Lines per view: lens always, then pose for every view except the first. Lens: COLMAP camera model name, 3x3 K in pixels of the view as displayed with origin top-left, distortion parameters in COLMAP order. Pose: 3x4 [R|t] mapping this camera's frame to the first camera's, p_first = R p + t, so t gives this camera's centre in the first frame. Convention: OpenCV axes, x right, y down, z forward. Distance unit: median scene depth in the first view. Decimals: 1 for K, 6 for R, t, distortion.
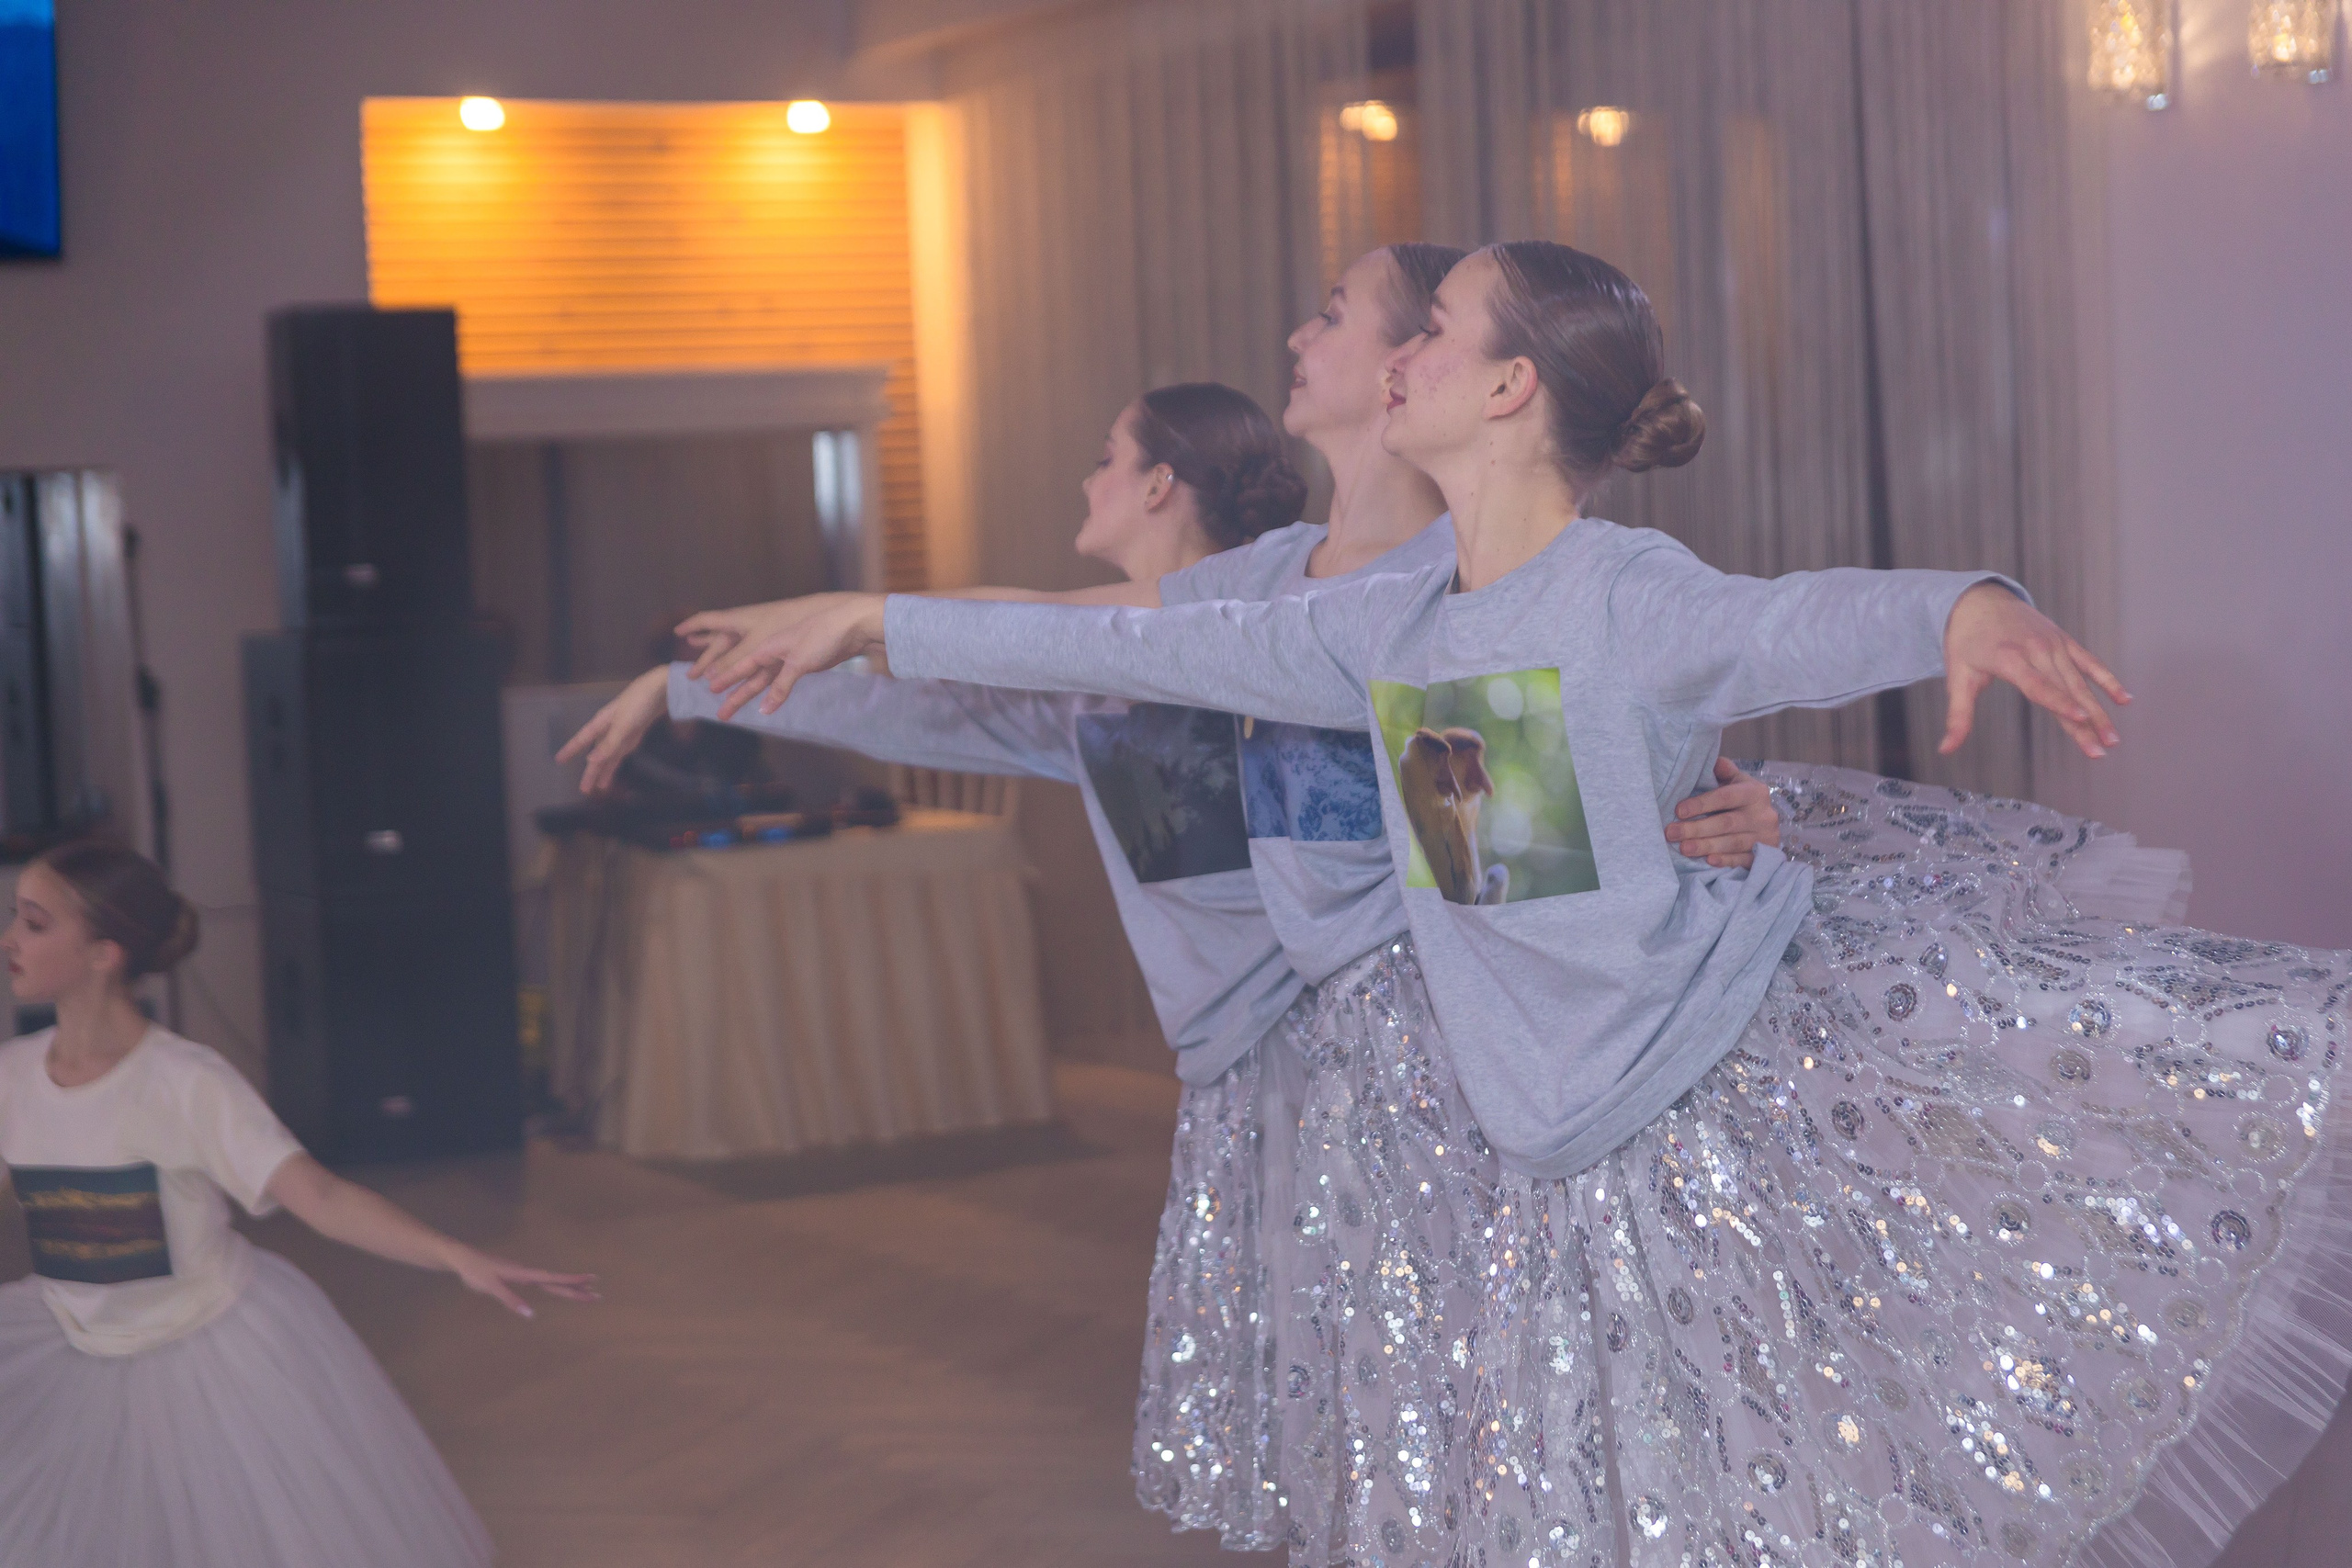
lens RADIAL K [[4406.6, 0, 1173.9], [0, 4406.6, 781.1], [0, 0, 1]] dist [-0.001488, -0.150802]
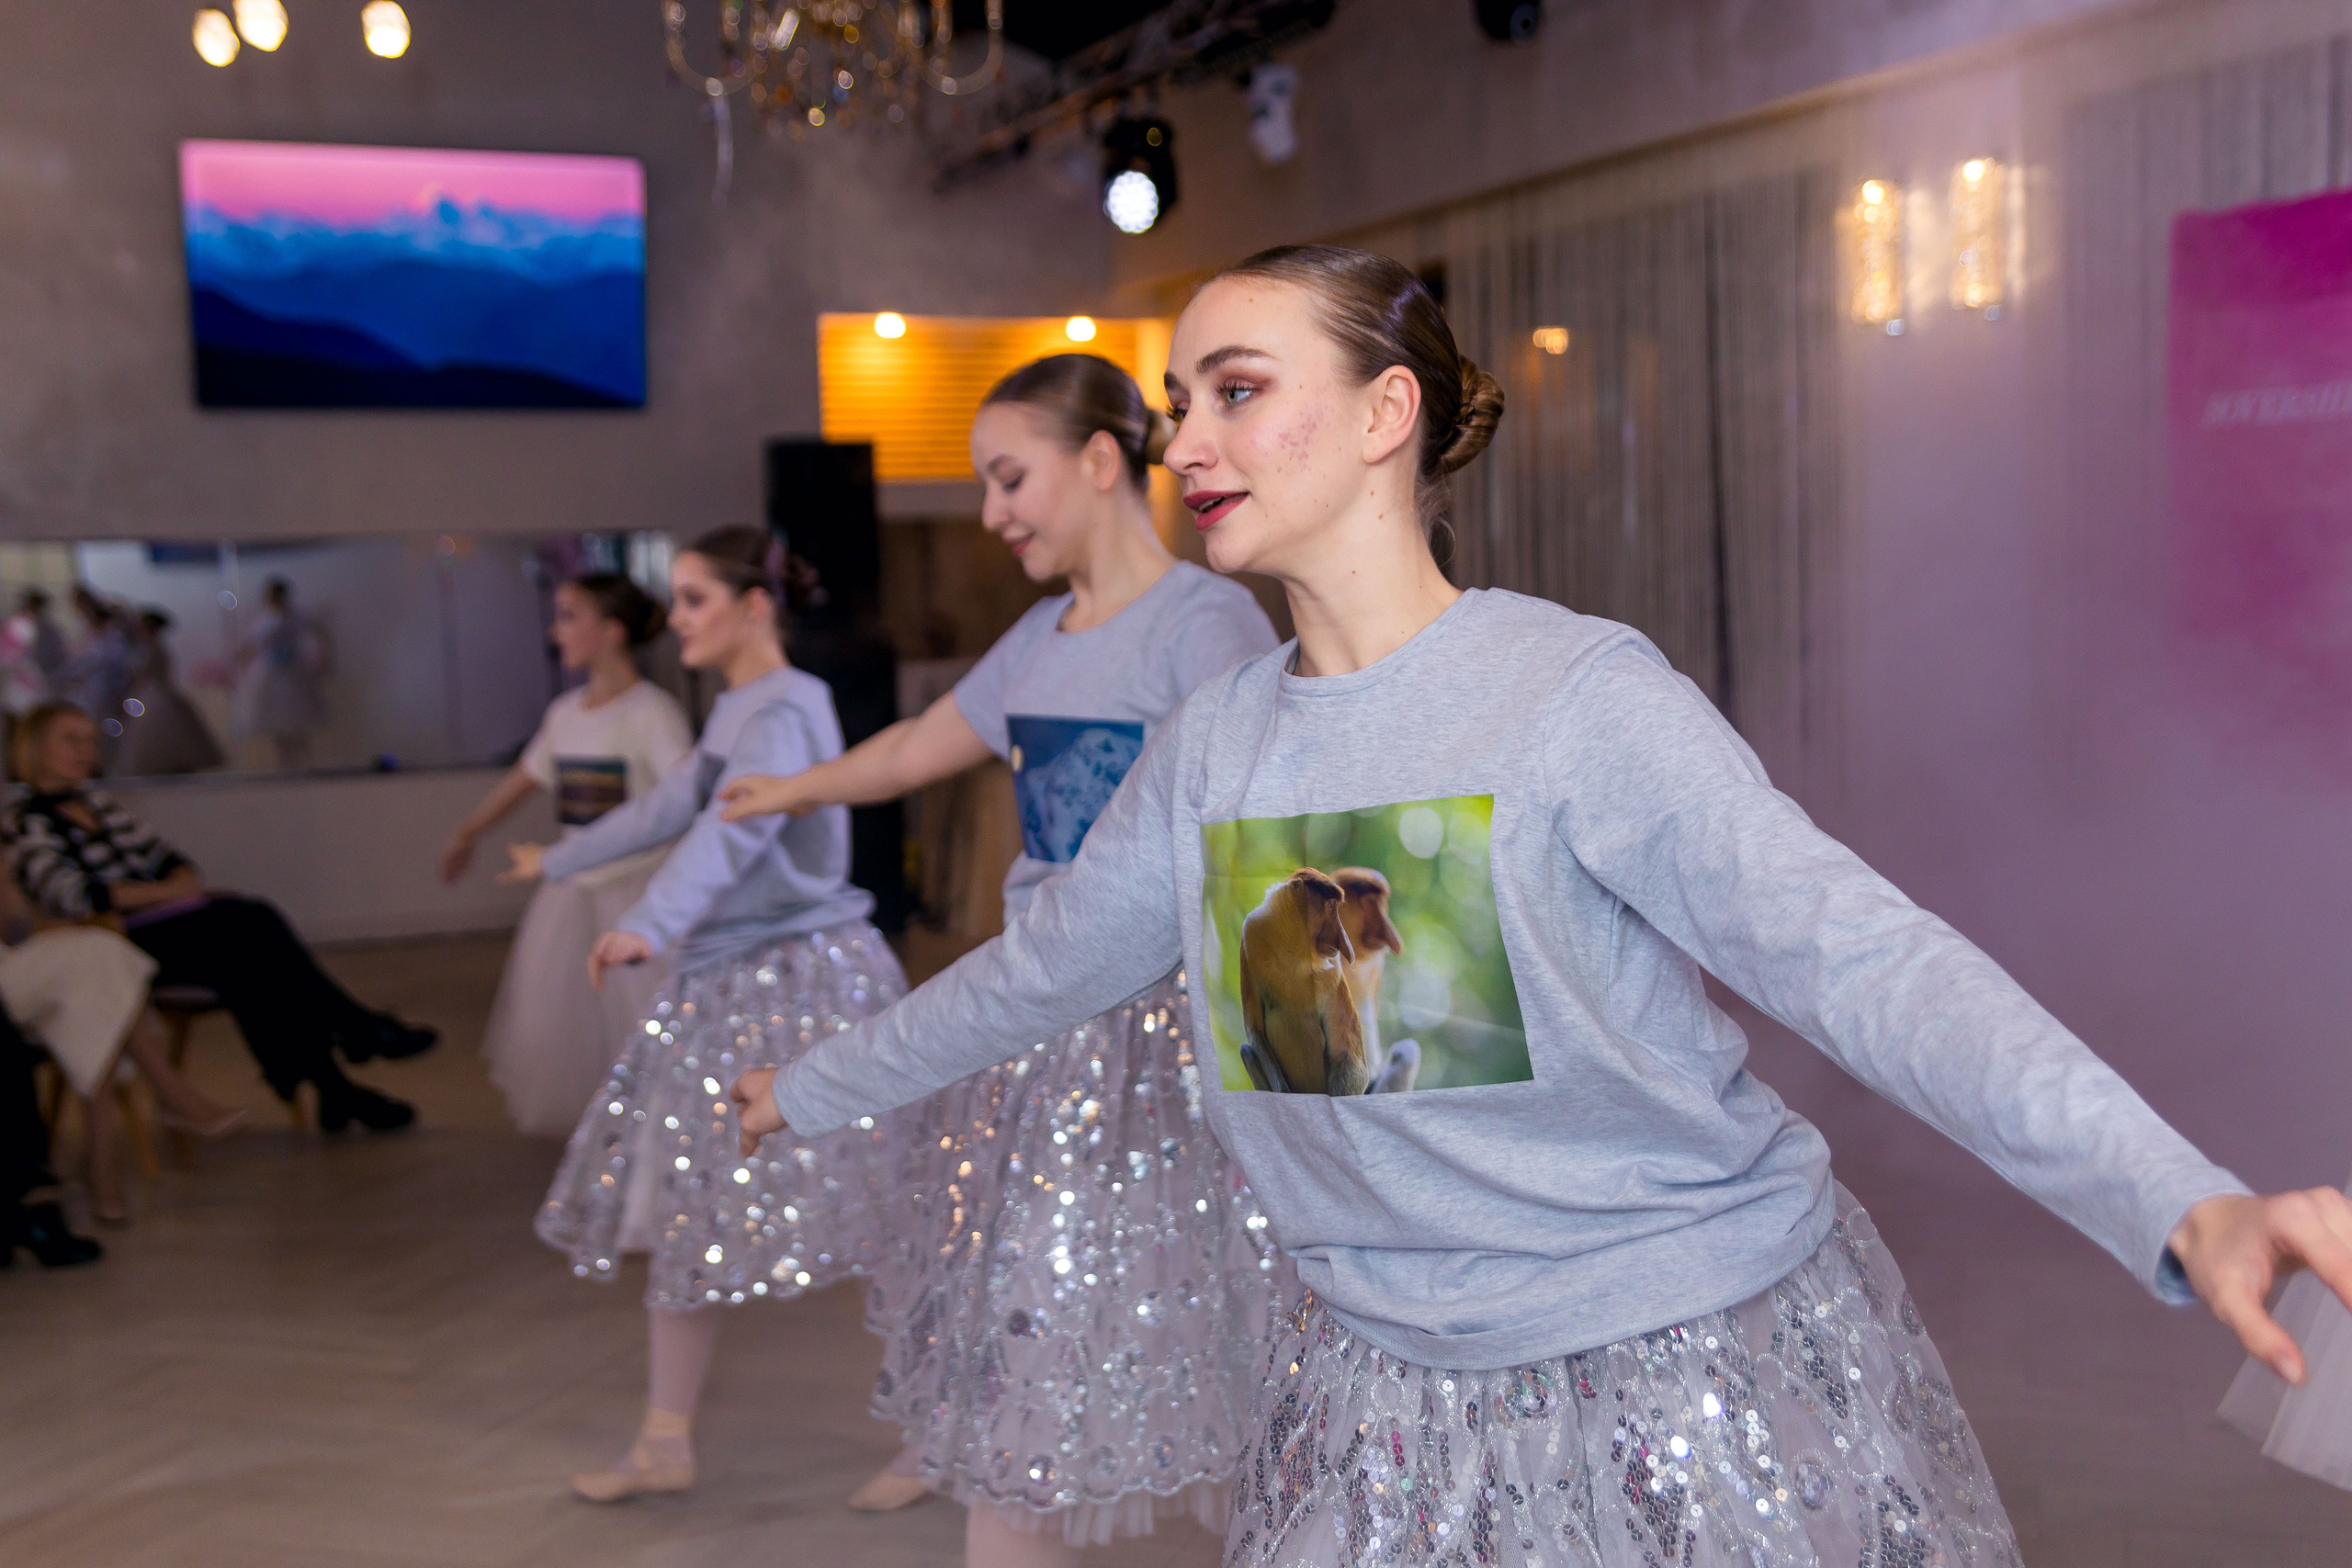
lens RADIAL K [[2558.1, 0, 1176.0], [0, 2558.1, 784.0], [0, 0, 1]] dist [-0.006261, -0.018875]
pose [[0.998709, 0.021350, -0.046103, 0.052727], [-0.020226, 0.999490, 0.024720, -0.036530], [0.046607, -0.023756, 0.998631, 0.542520]]
